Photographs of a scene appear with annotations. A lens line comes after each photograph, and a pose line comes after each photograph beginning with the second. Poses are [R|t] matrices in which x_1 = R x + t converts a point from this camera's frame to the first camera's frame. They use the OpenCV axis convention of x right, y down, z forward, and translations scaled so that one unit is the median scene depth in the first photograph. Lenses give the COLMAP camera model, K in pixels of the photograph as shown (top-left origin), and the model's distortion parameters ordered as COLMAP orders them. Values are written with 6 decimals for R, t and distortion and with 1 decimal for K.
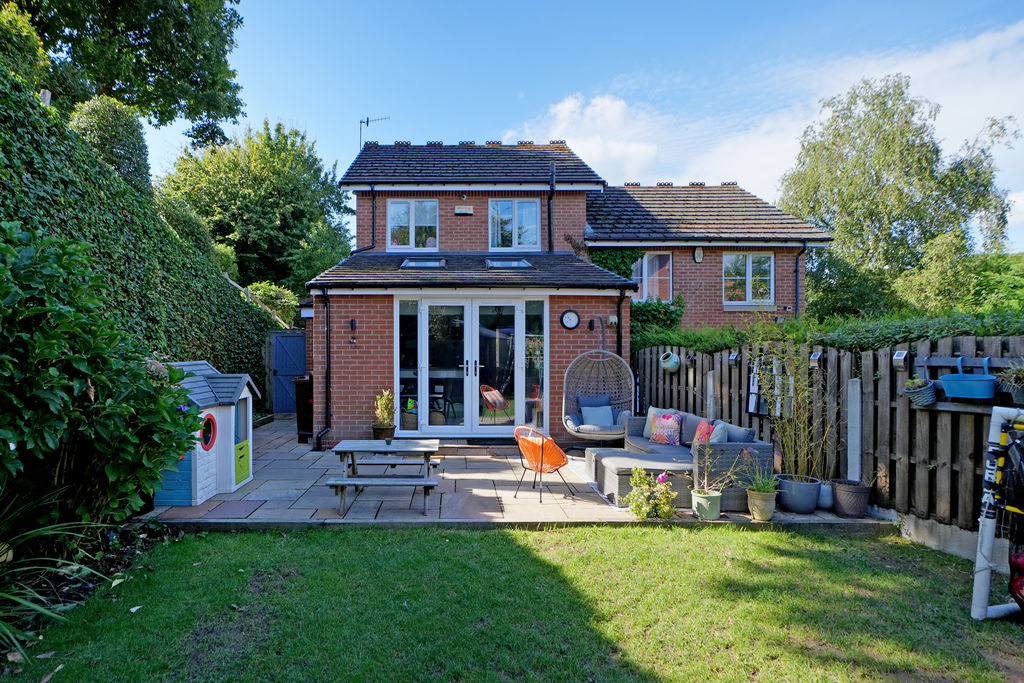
lens RADIAL K [[524.9, 0, 509.2], [0, 524.9, 350.0], [0, 0, 1]] dist [-0.010279, 0.003544]
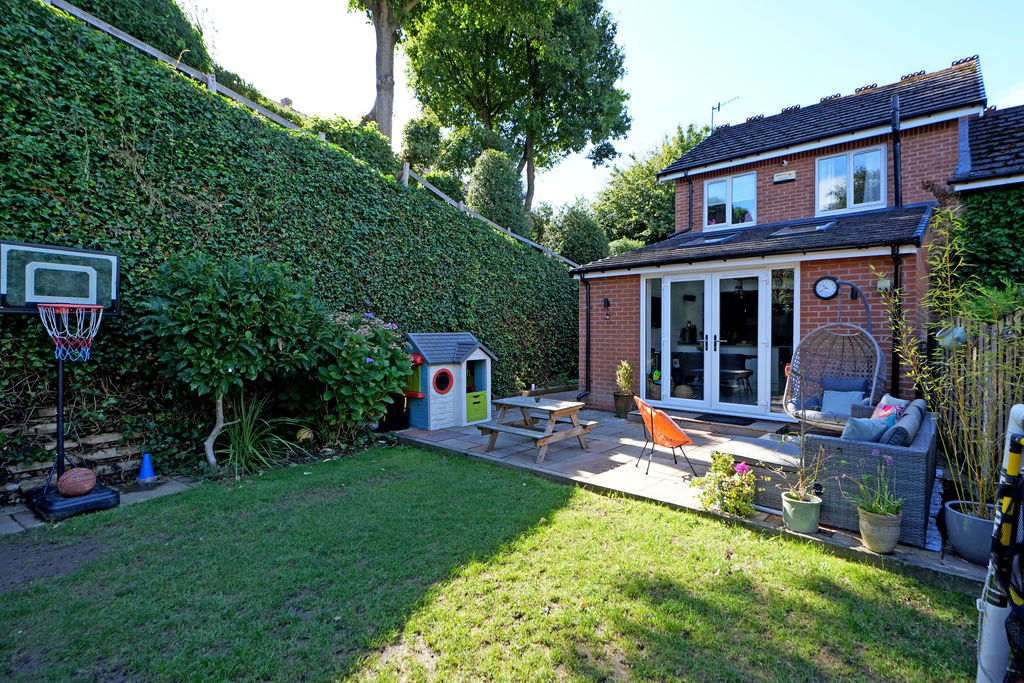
lens RADIAL K [[478.2, 0, 512.5], [0, 478.2, 334.7], [0, 0, 1]] dist [0.000713, 0.000310]
pose [[0.758626, 0.007882, -0.651478, 0.228017], [0.001153, 0.999909, 0.013440, 0.006666], [0.651525, -0.010947, 0.758548, 0.074208]]
